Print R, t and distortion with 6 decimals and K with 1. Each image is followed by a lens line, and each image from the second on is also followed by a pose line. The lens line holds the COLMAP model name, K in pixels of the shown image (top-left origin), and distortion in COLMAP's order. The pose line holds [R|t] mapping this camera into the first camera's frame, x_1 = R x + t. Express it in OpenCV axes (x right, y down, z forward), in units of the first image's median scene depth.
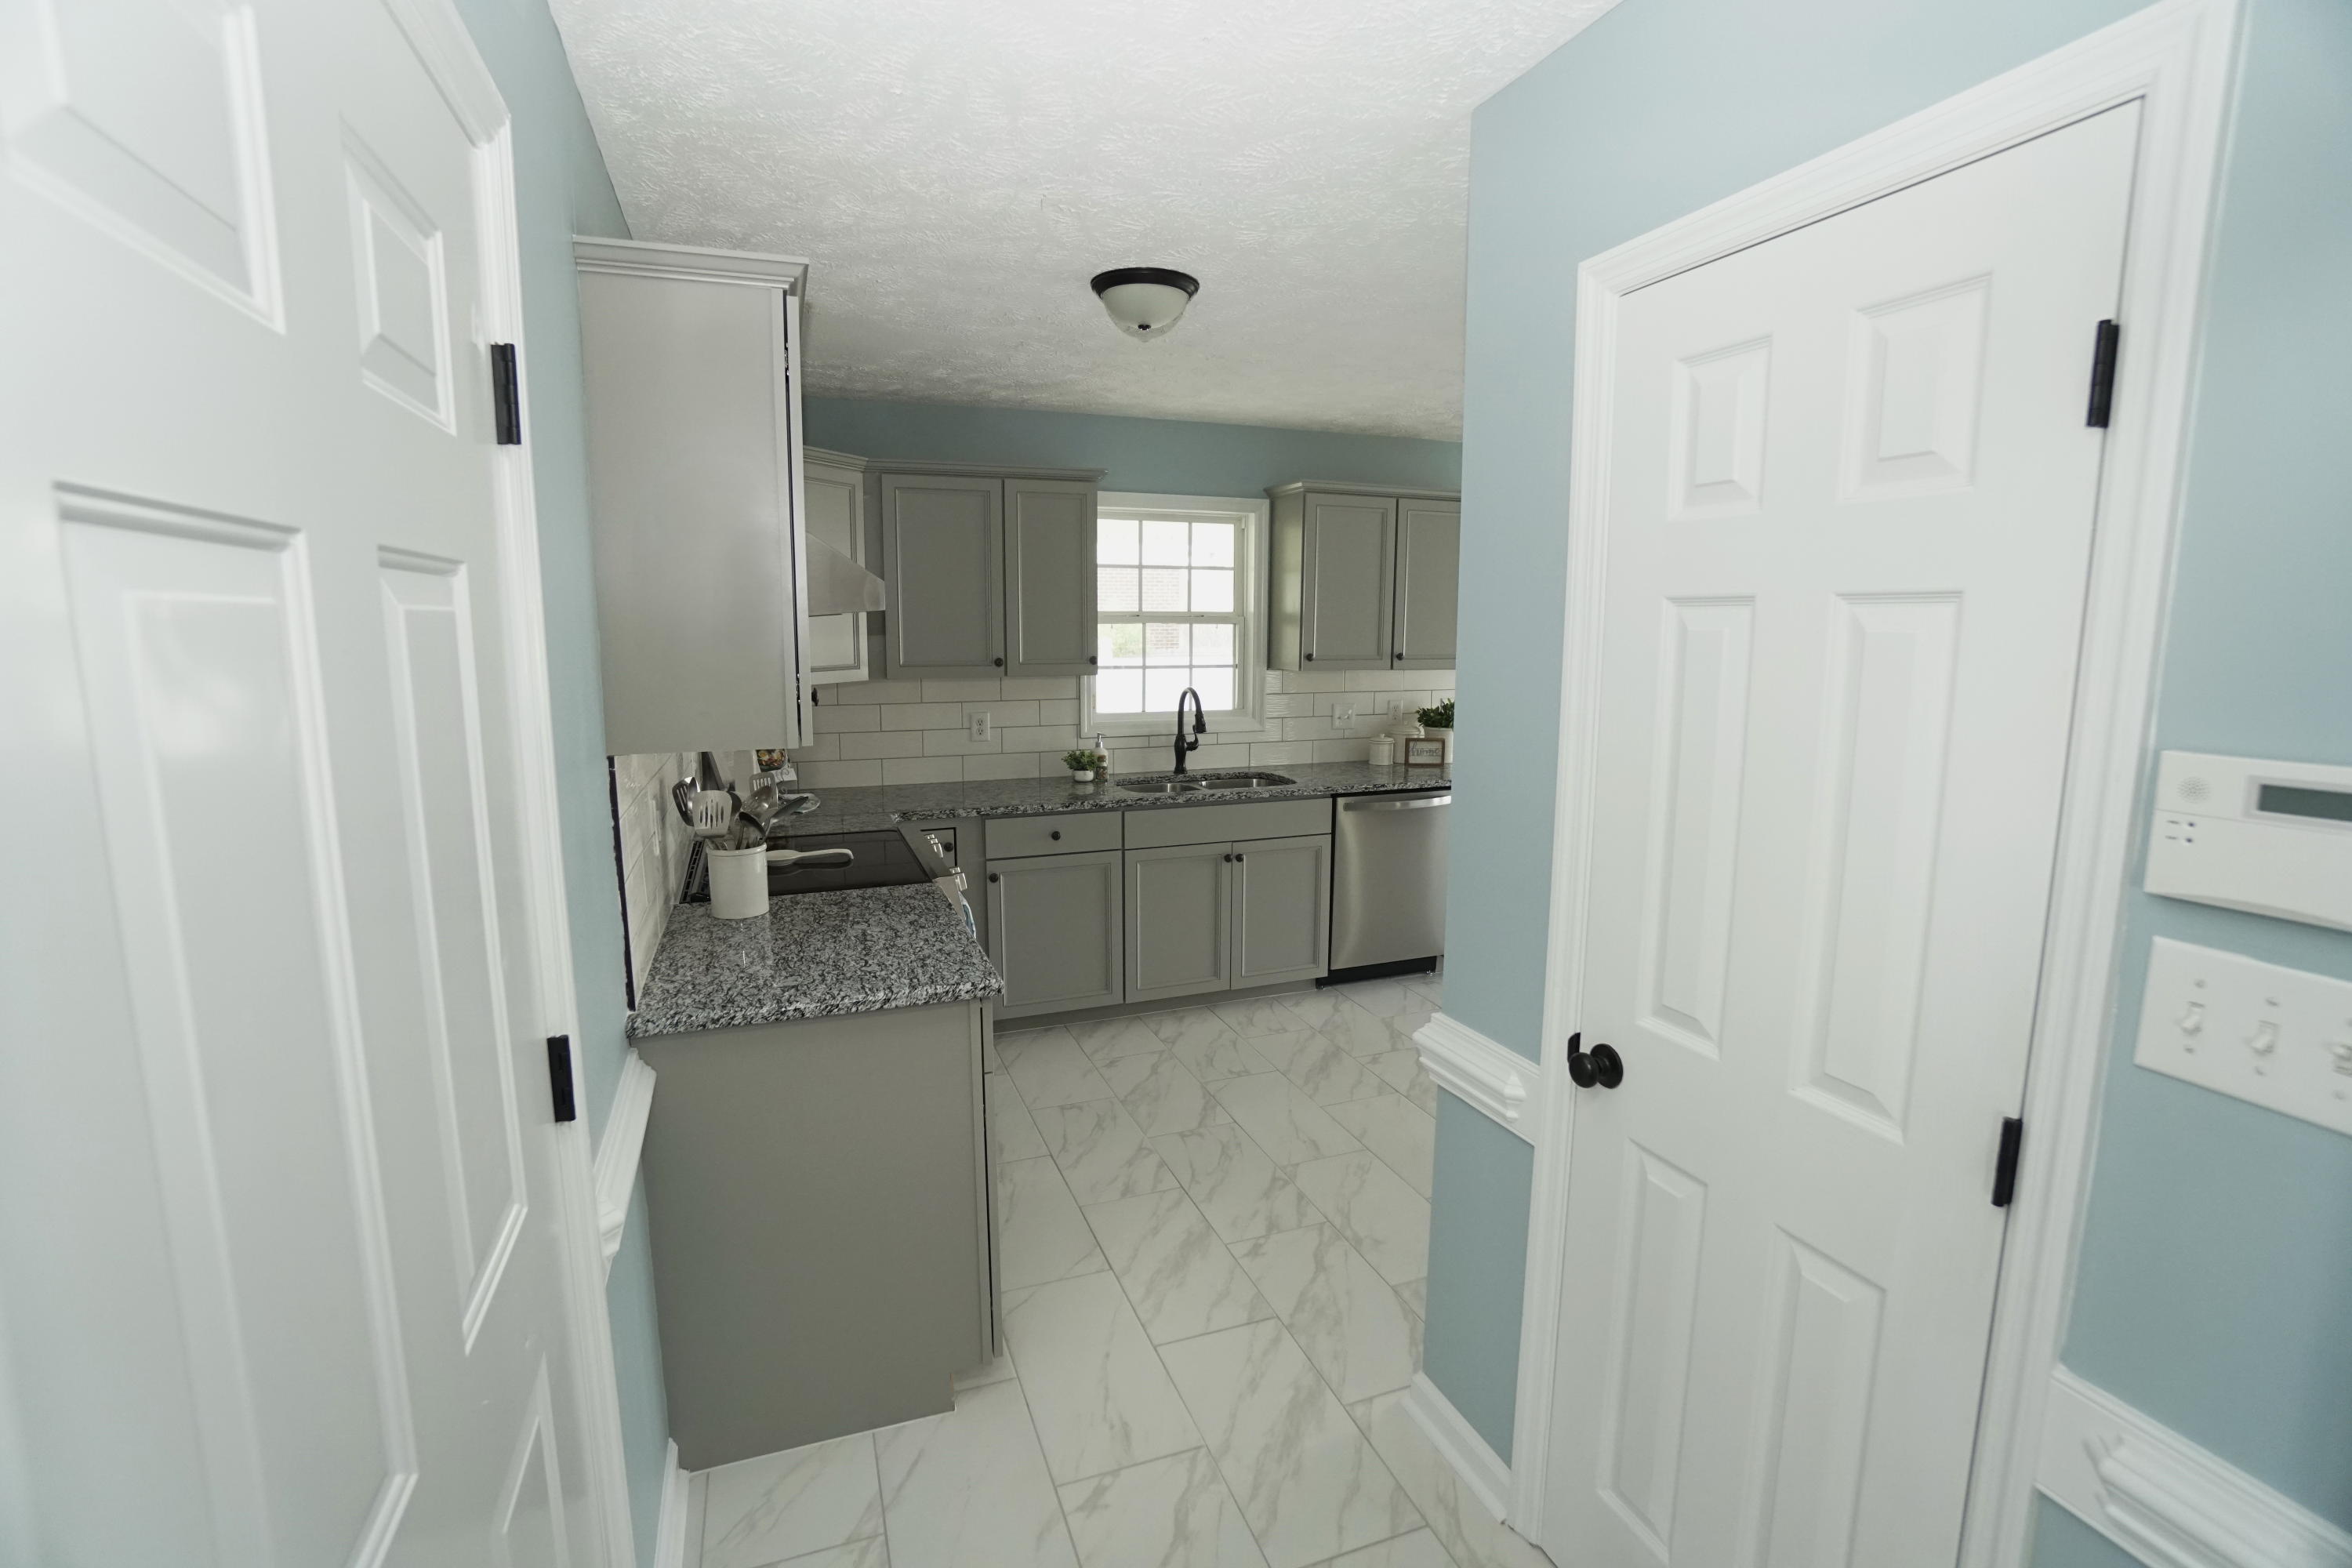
lens RADIAL K [[1036.6, 0, 1156.8], [0, 1036.6, 774.6], [0, 0, 1]] dist [-0.075954, 0.027049]
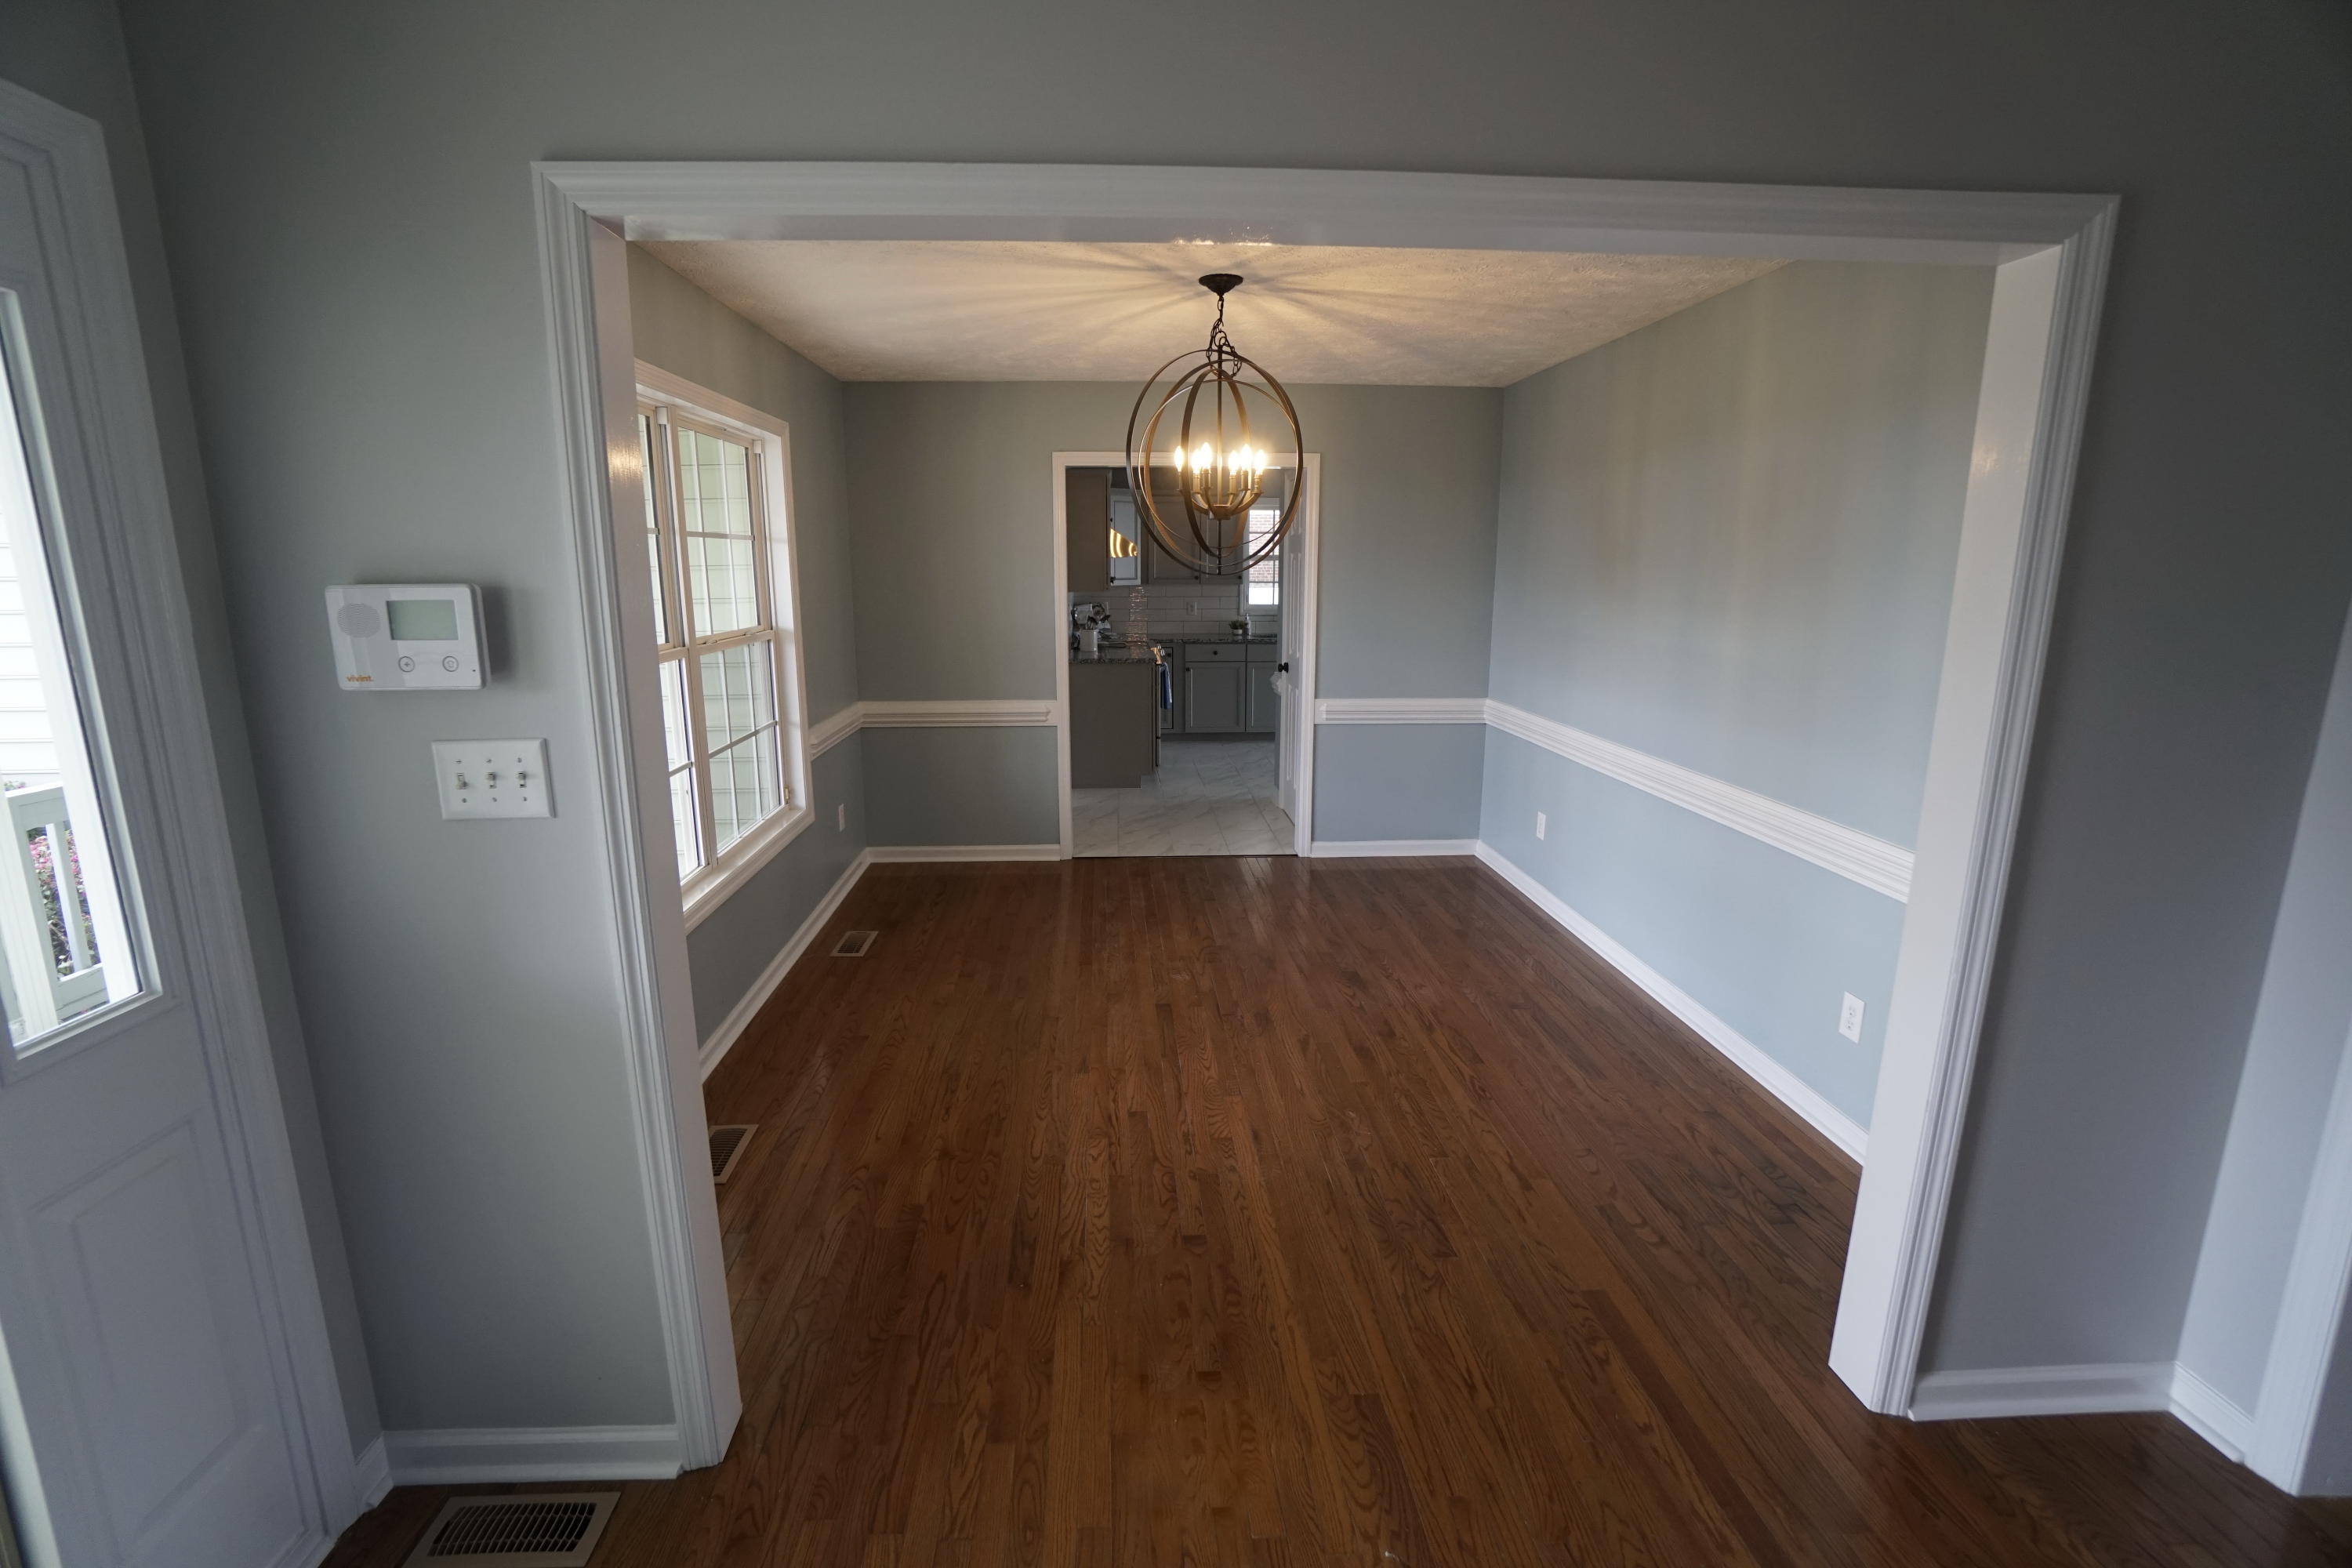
lens RADIAL K [[1036.6, 0, 1156.8], [0, 1036.6, 774.6], [0, 0, 1]] dist [-0.075954, 0.027049]
pose [[0.955305, 0.059372, -0.289598, 0.409786], [-0.041711, 0.996895, 0.066785, 0.160200], [0.292664, -0.051721, 0.954815, -1.111320]]
